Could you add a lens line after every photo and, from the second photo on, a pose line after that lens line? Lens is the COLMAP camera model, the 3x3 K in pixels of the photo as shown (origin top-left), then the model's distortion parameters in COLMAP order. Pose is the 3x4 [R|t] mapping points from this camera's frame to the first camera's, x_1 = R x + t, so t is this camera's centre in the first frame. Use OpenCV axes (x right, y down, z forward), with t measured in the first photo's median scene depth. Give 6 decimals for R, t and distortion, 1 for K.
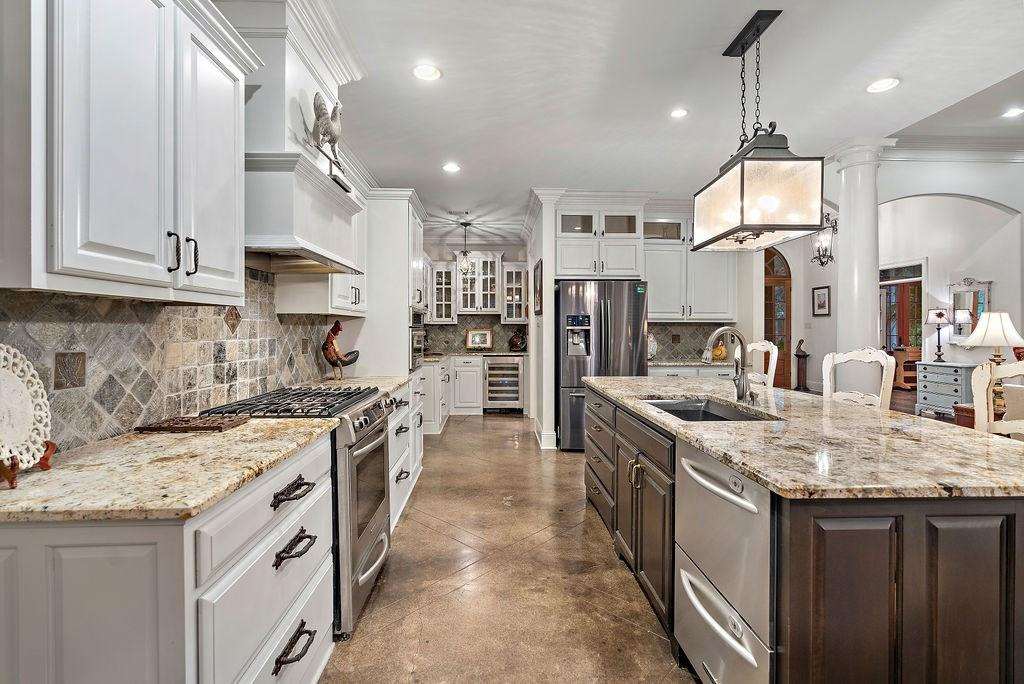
lens RADIAL K [[468.3, 0, 509.4], [0, 468.3, 334.4], [0, 0, 1]] dist [-0.002524, 0.000115]
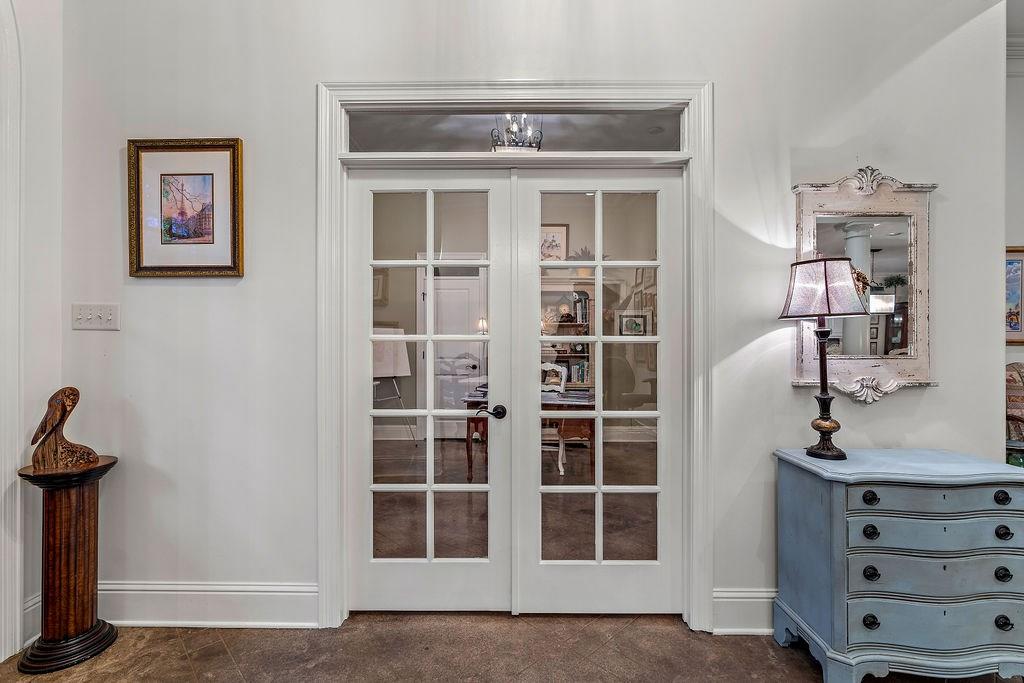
lens RADIAL K [[468.3, 0, 511.0], [0, 468.3, 347.2], [0, 0, 1]] dist [-0.002524, 0.000115]
pose [[0.056697, 0.010345, 0.998338, 0.466832], [0.010626, 0.999883, -0.010964, -0.002298], [-0.998335, 0.011230, 0.056580, 0.850934]]
